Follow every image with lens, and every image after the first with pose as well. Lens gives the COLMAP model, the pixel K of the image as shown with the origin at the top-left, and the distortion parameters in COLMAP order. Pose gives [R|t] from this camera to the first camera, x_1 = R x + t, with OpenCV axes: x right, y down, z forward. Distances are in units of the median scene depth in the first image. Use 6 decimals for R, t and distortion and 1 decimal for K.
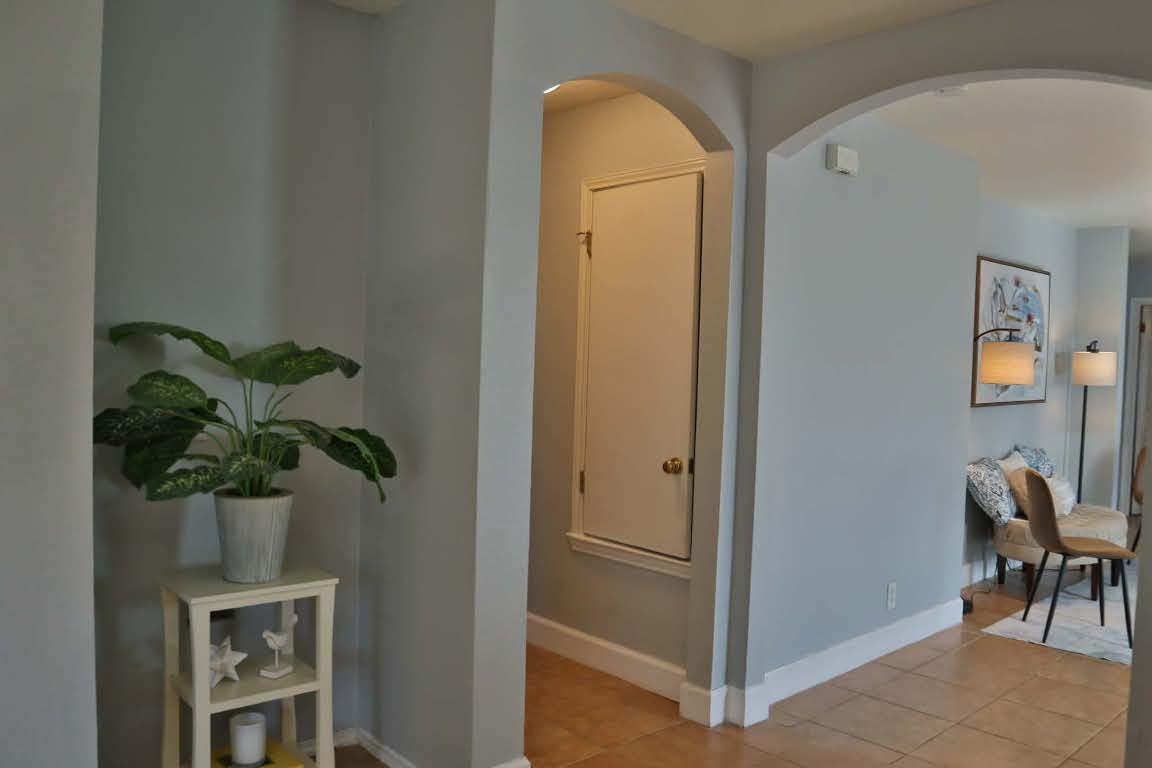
lens RADIAL K [[883.6, 0, 571.7], [0, 883.6, 387.2], [0, 0, 1]] dist [-0.107599, 0.026829]
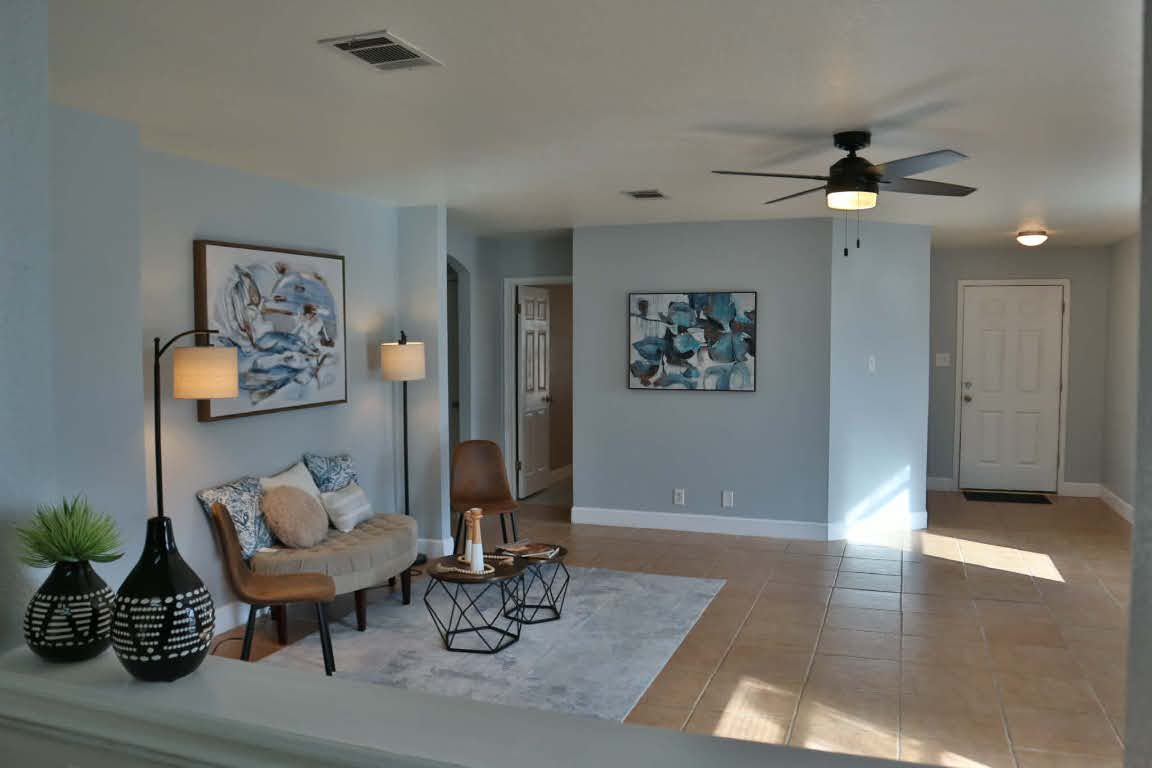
lens RADIAL K [[883.6, 0, 574.3], [0, 883.6, 377.6], [0, 0, 1]] dist [-0.107599, 0.026829]
pose [[0.884941, -0.055286, 0.462410, 0.383737], [0.047091, 0.998462, 0.029257, -0.026637], [-0.463316, -0.004115, 0.886183, 0.090289]]
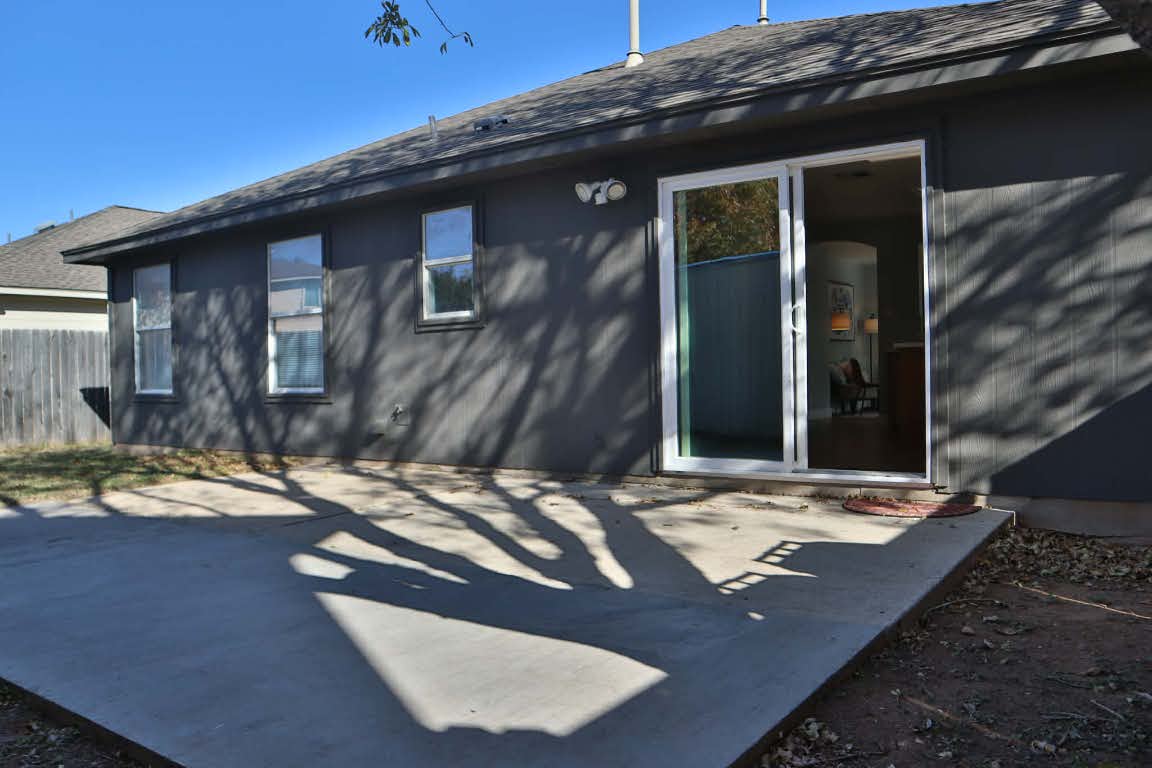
lens RADIAL K [[883.6, 0, 575.3], [0, 883.6, 395.2], [0, 0, 1]] dist [-0.107599, 0.026829]
pose [[0.976069, -0.046885, 0.212347, -0.758308], [0.050009, 0.998705, -0.009361, 0.161247], [-0.211633, 0.019756, 0.977149, -1.255536]]
